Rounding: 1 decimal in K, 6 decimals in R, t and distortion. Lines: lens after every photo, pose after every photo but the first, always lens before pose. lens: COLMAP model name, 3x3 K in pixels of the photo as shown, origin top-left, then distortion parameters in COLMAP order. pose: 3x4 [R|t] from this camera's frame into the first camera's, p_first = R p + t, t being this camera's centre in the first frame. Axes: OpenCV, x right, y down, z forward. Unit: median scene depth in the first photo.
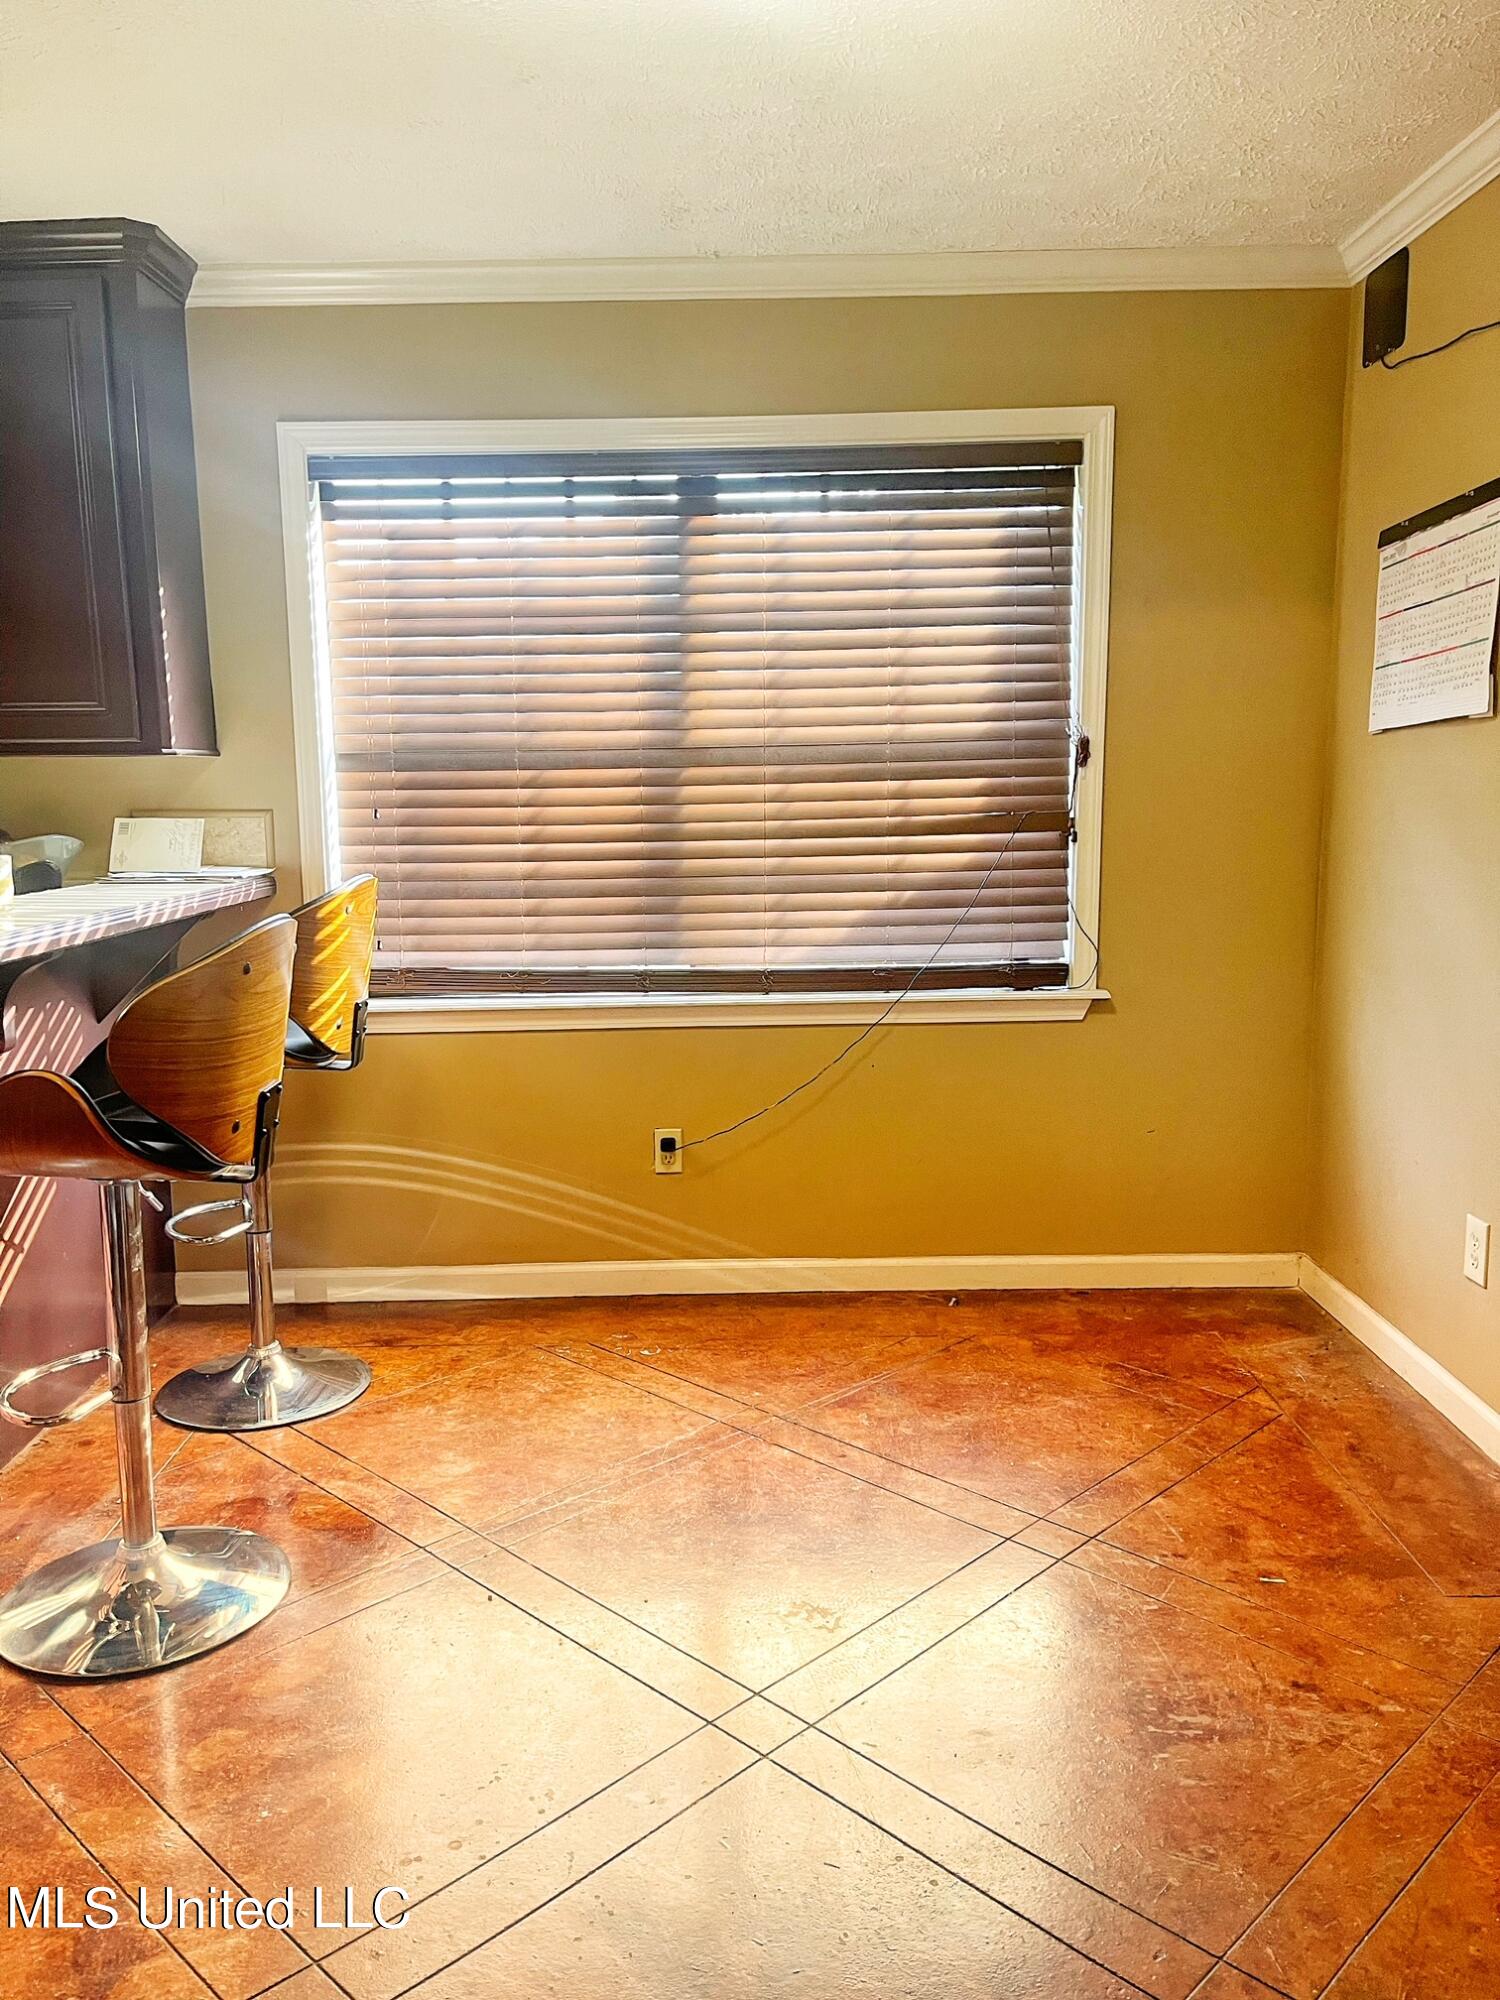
lens RADIAL K [[1521.4, 0, 749.9], [0, 1521.4, 997.3], [0, 0, 1]] dist [0.026861, -0.001784]
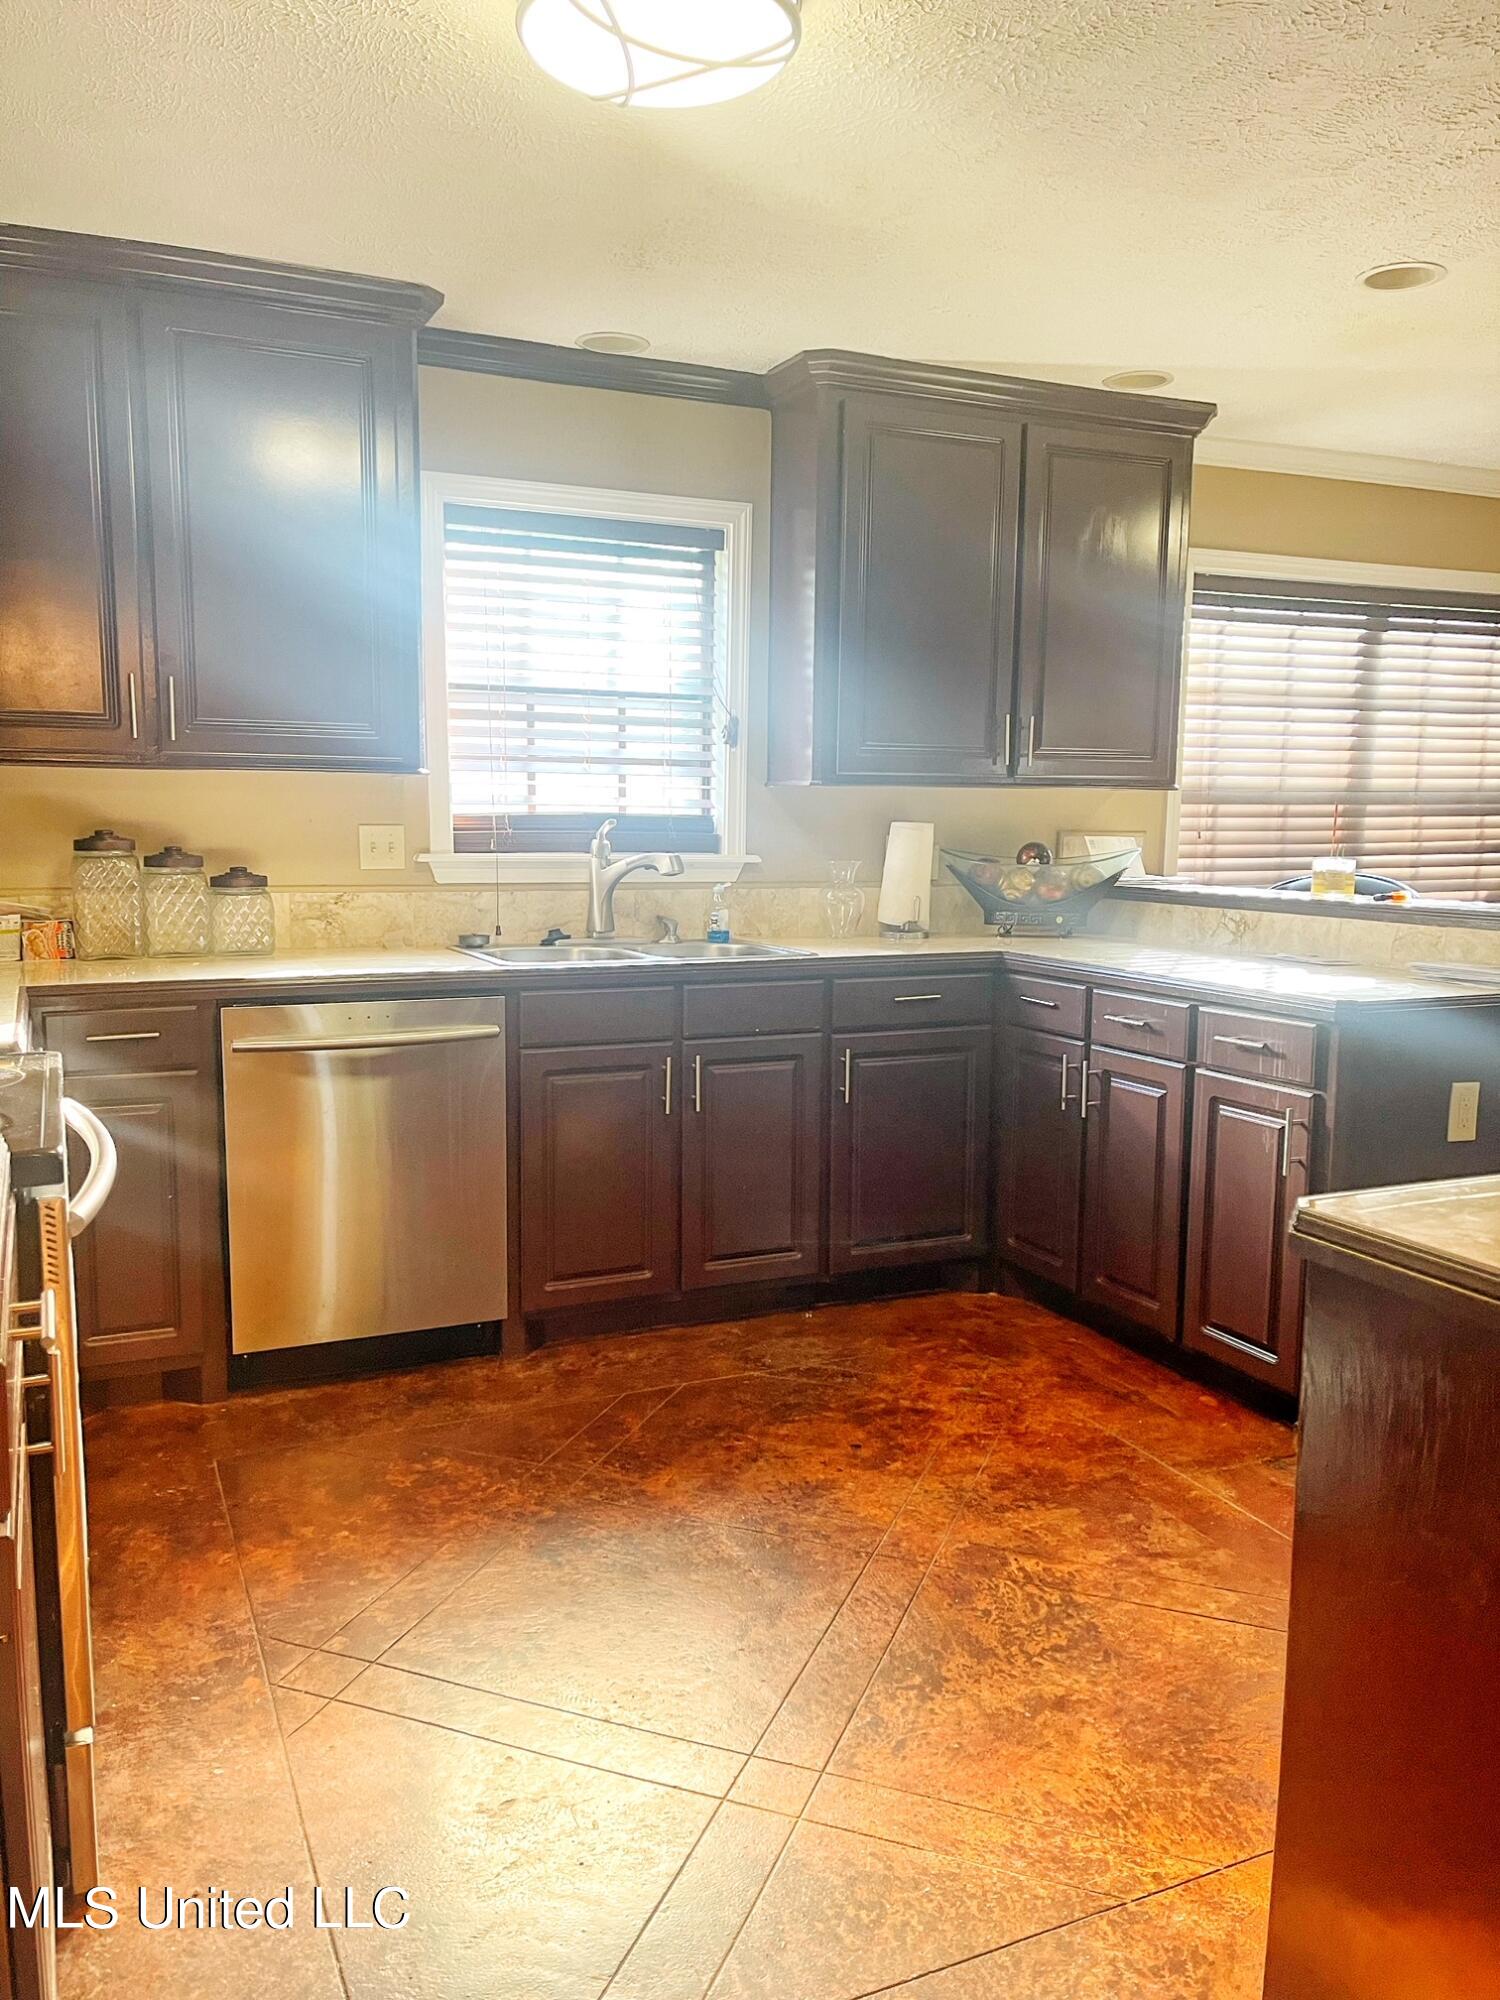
lens RADIAL K [[1521.4, 0, 747.8], [0, 1521.4, 1010.8], [0, 0, 1]] dist [0.026861, -0.001784]
pose [[0.910514, -0.034346, 0.412050, -1.171389], [0.045283, 0.998833, -0.016805, 0.040282], [-0.410992, 0.033960, 0.911006, -0.062796]]
